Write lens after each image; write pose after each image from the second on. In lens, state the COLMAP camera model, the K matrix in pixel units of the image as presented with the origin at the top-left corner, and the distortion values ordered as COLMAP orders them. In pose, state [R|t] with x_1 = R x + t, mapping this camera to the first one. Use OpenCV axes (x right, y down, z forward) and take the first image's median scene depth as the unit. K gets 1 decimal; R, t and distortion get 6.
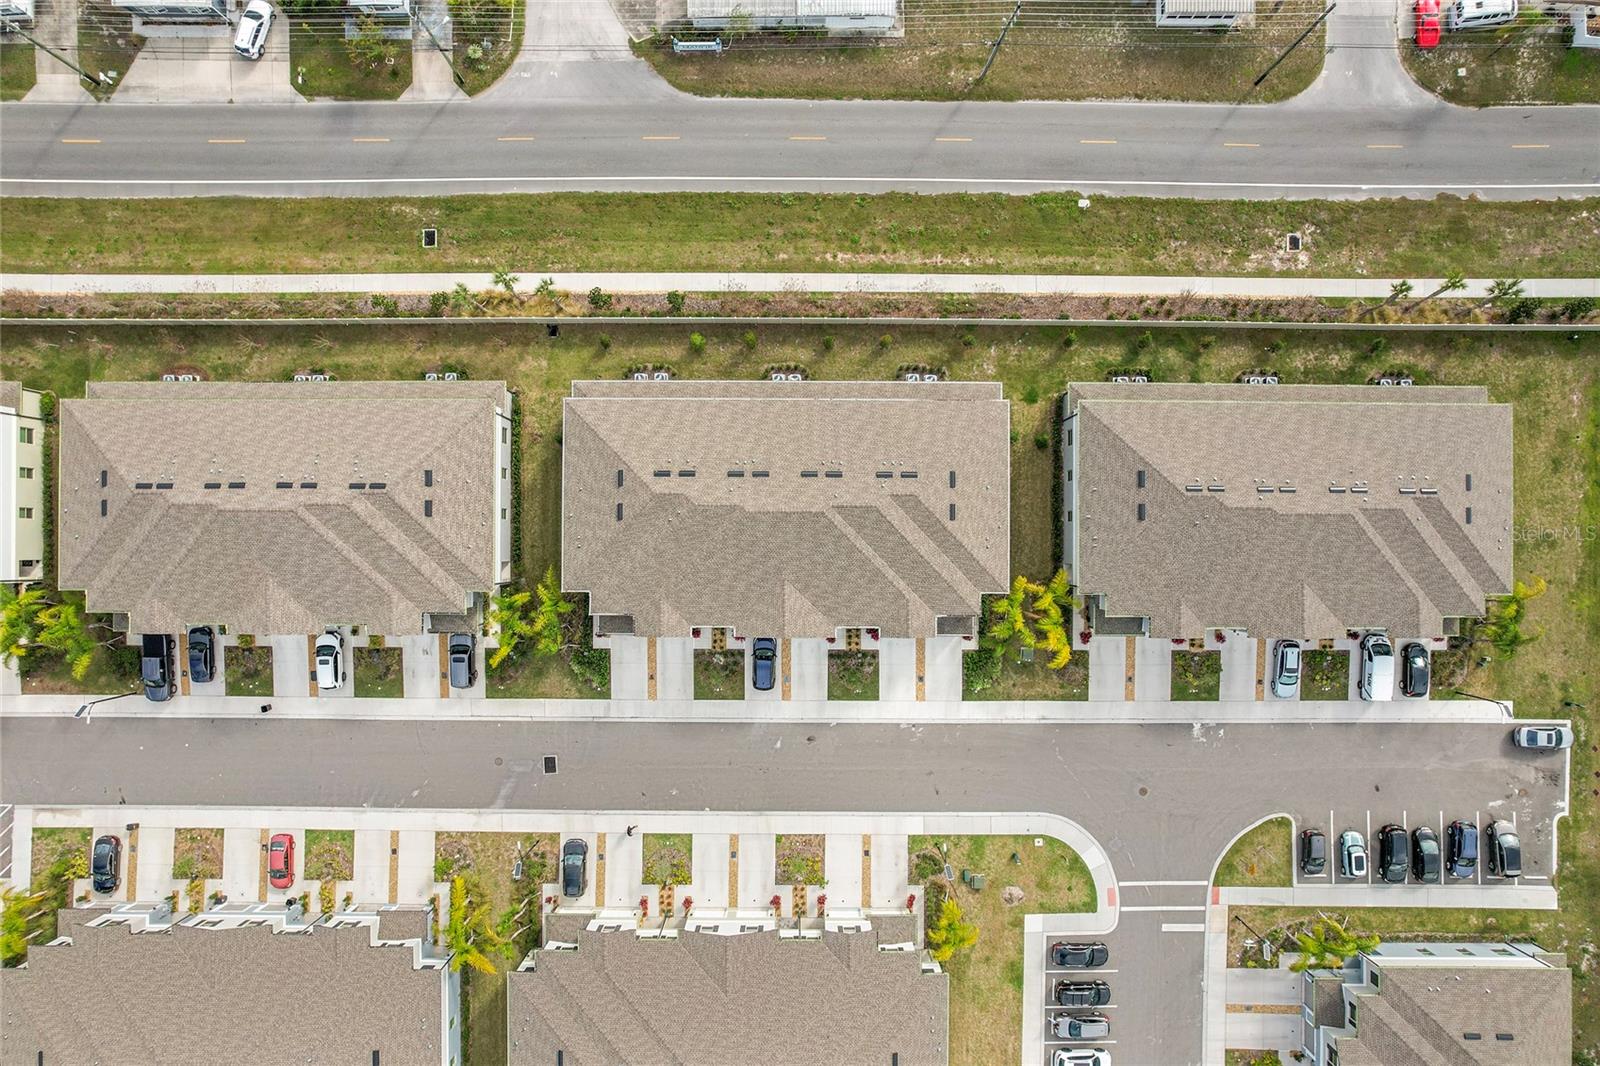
lens RADIAL K [[1027.6, 0, 801.0], [0, 1027.6, 564.8], [0, 0, 1]] dist [-0.070749, 0.059528]
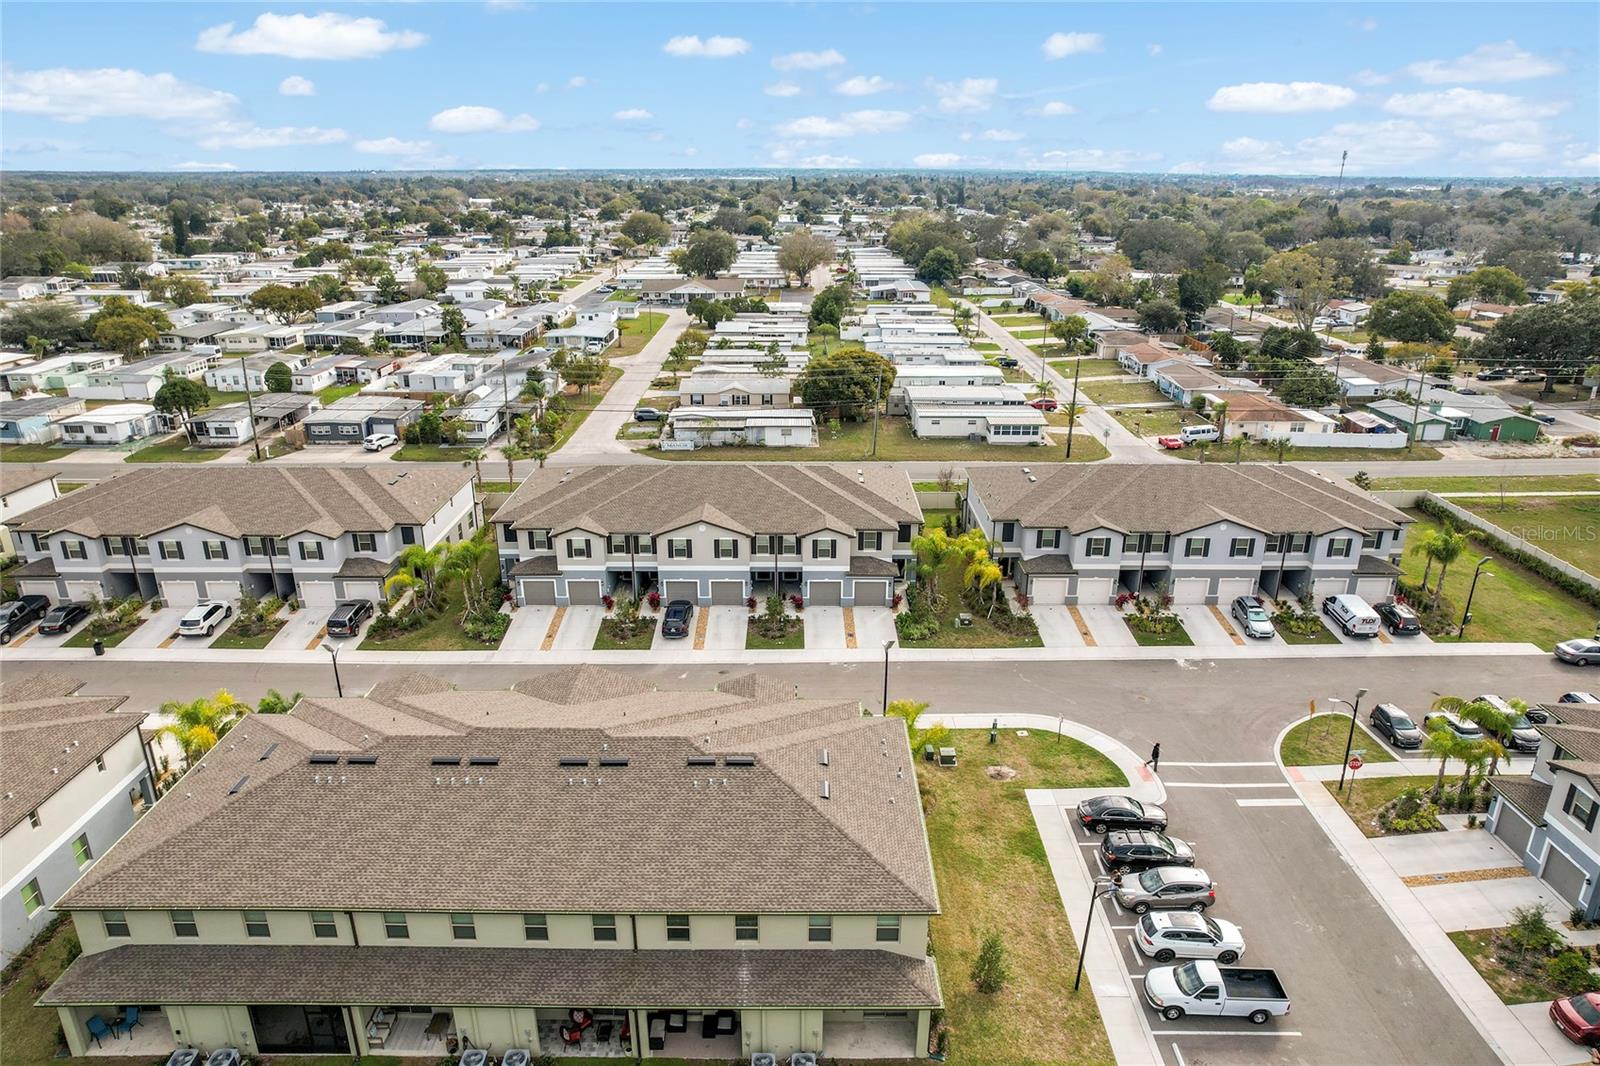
lens RADIAL K [[1027.6, 0, 796.2], [0, 1027.6, 557.1], [0, 0, 1]] dist [-0.070749, 0.059528]
pose [[0.999999, 0.000059, -0.001373, 0.070507], [-0.001305, 0.354528, -0.935045, 0.921597], [0.000431, 0.935045, 0.354527, 0.619207]]
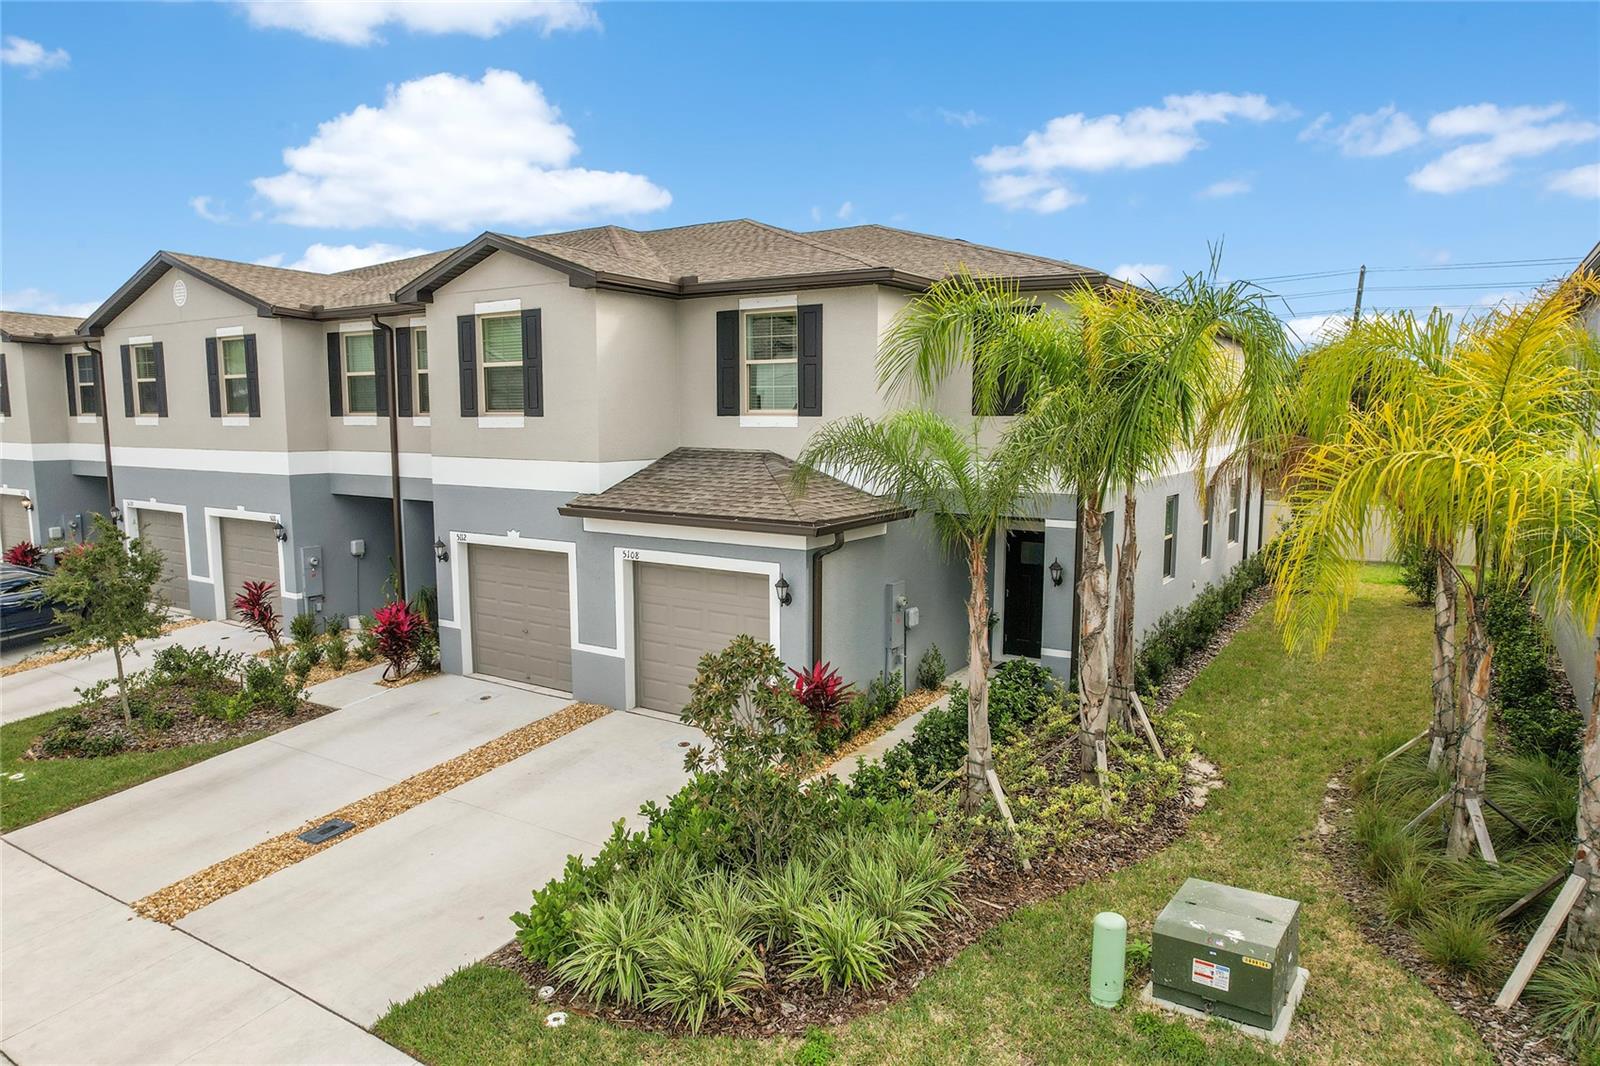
lens RADIAL K [[1027.6, 0, 799.7], [0, 1027.6, 541.5], [0, 0, 1]] dist [-0.070749, 0.059528]
pose [[0.840919, 0.067841, -0.536892, 0.234262], [-0.541141, 0.096914, -0.835328, 0.182921], [-0.004637, 0.992978, 0.118209, 0.946770]]
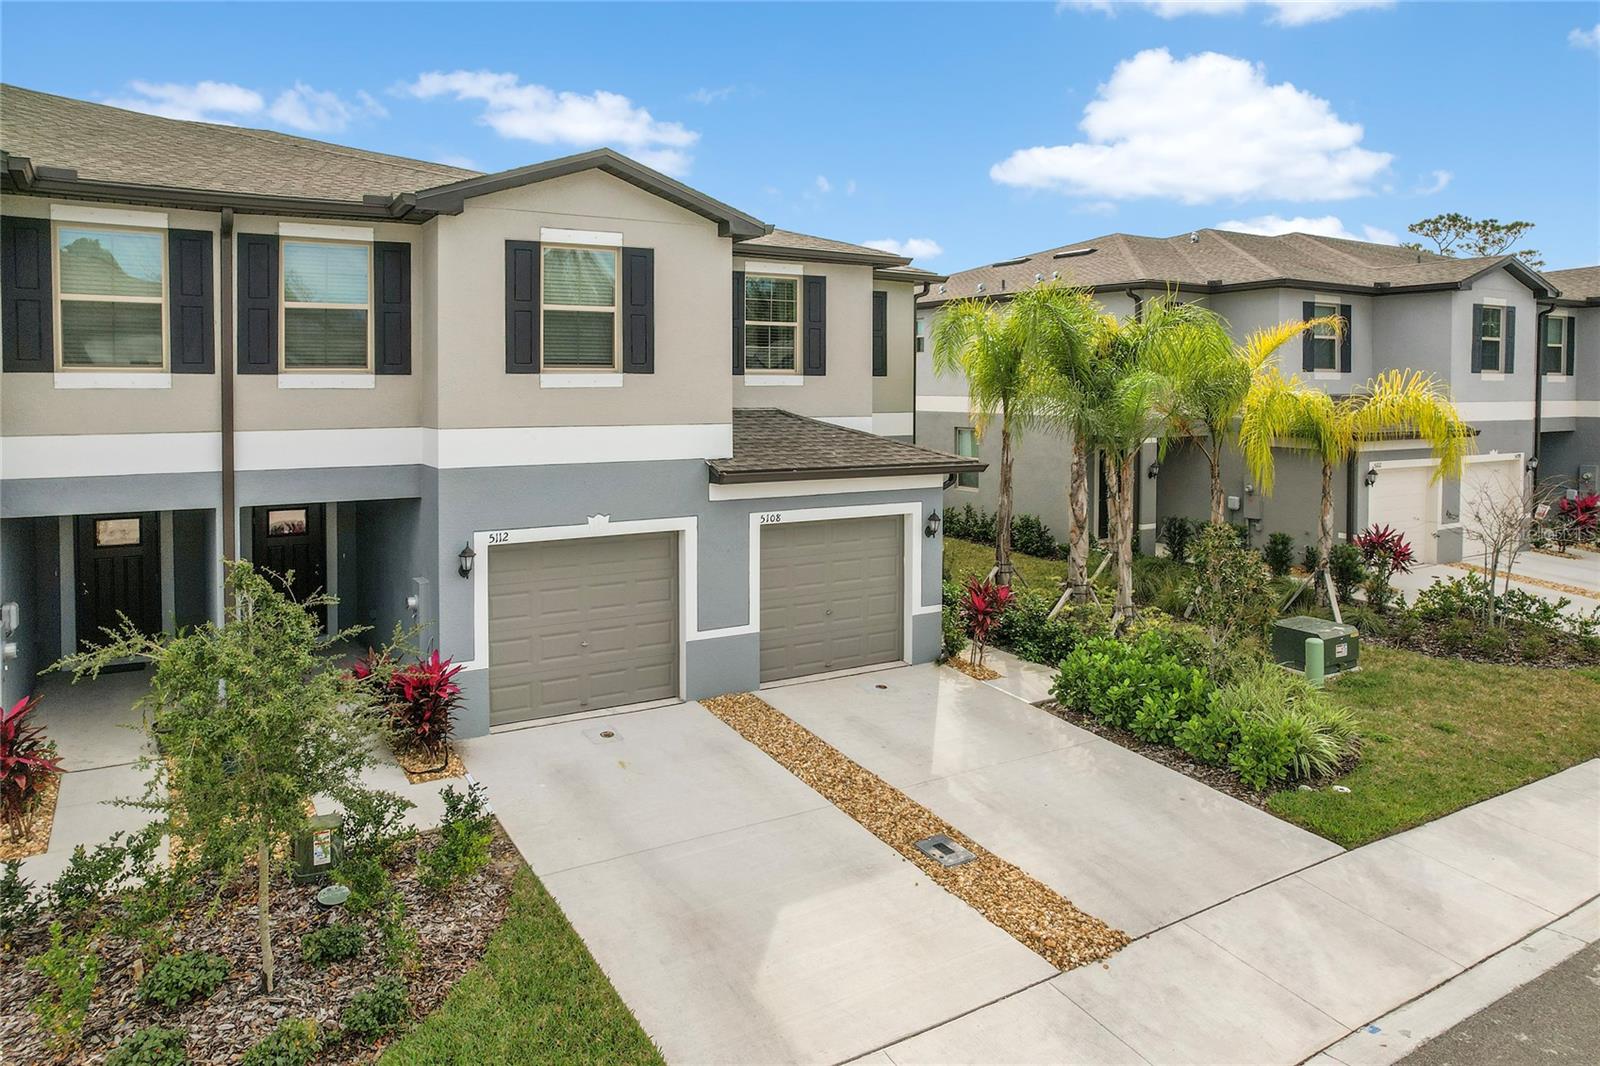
lens RADIAL K [[1027.6, 0, 769.0], [0, 1027.6, 442.8], [0, 0, 1]] dist [-0.070749, 0.059528]
pose [[0.868509, -0.028735, 0.494841, 0.046986], [0.495631, 0.037166, -0.867738, 0.196026], [0.006543, 0.998896, 0.046521, 0.949523]]
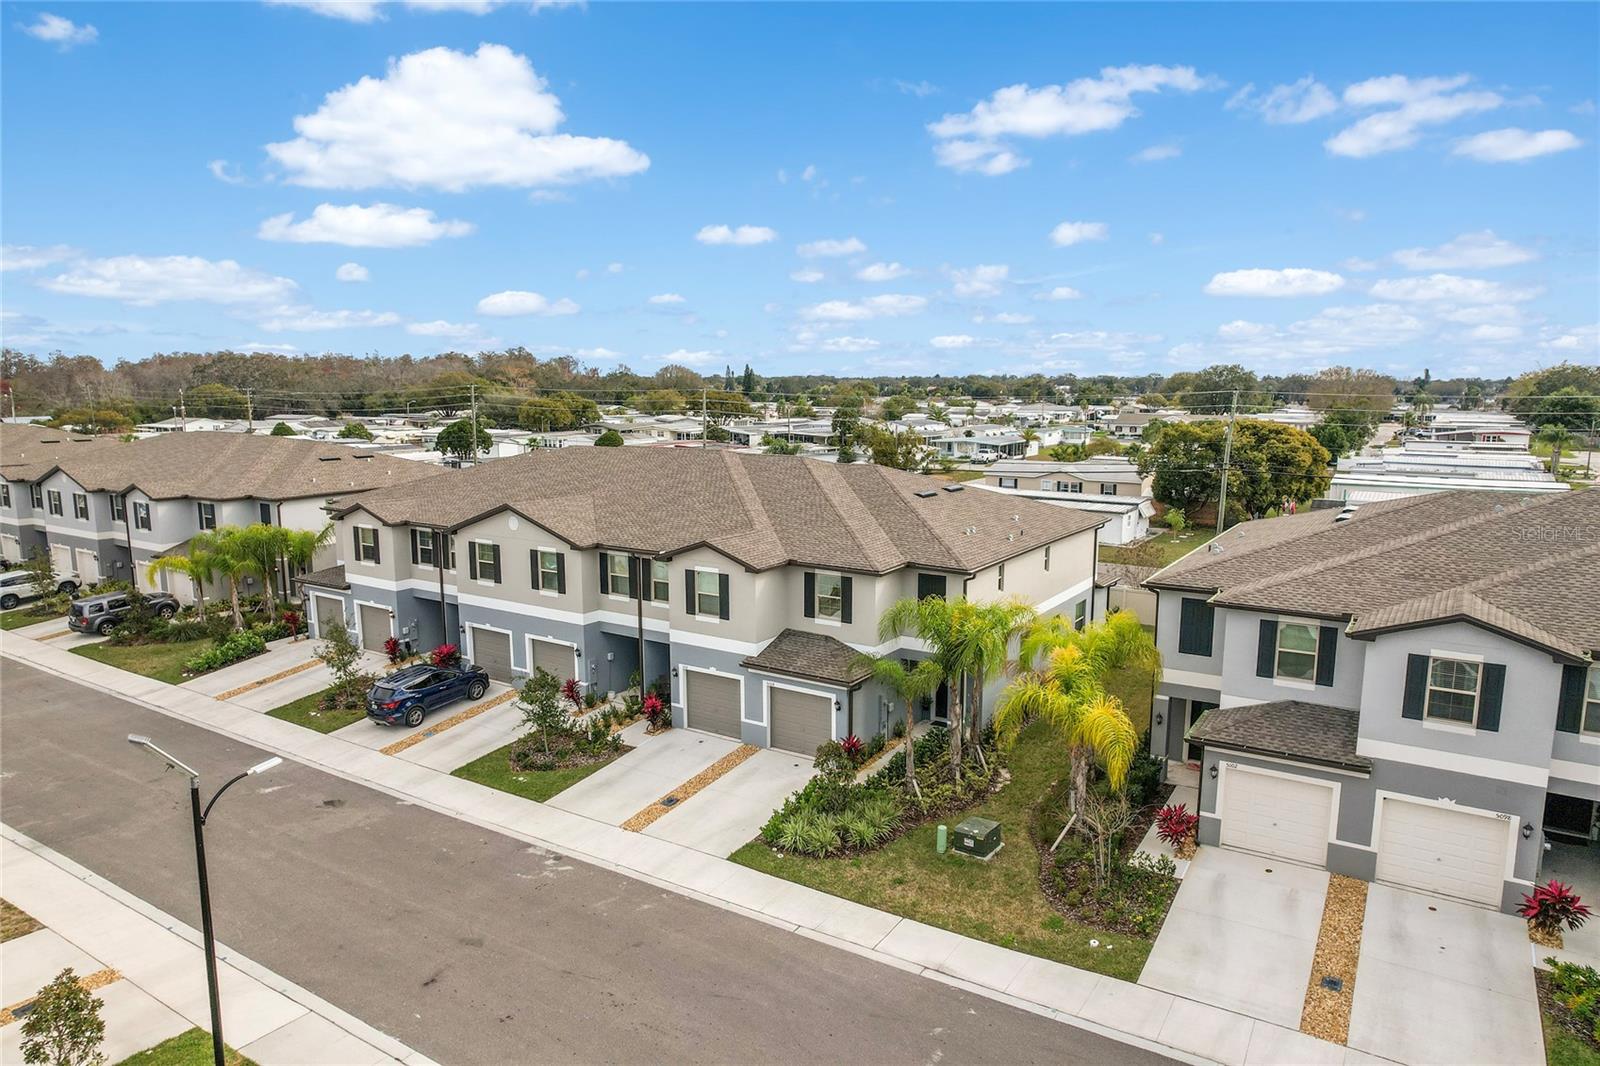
lens RADIAL K [[1027.6, 0, 797.5], [0, 1027.6, 543.8], [0, 0, 1]] dist [-0.070749, 0.059528]
pose [[0.836281, 0.084774, -0.541708, 0.335989], [-0.548300, 0.127041, -0.826576, 0.366315], [-0.001253, 0.988268, 0.152724, 0.857884]]
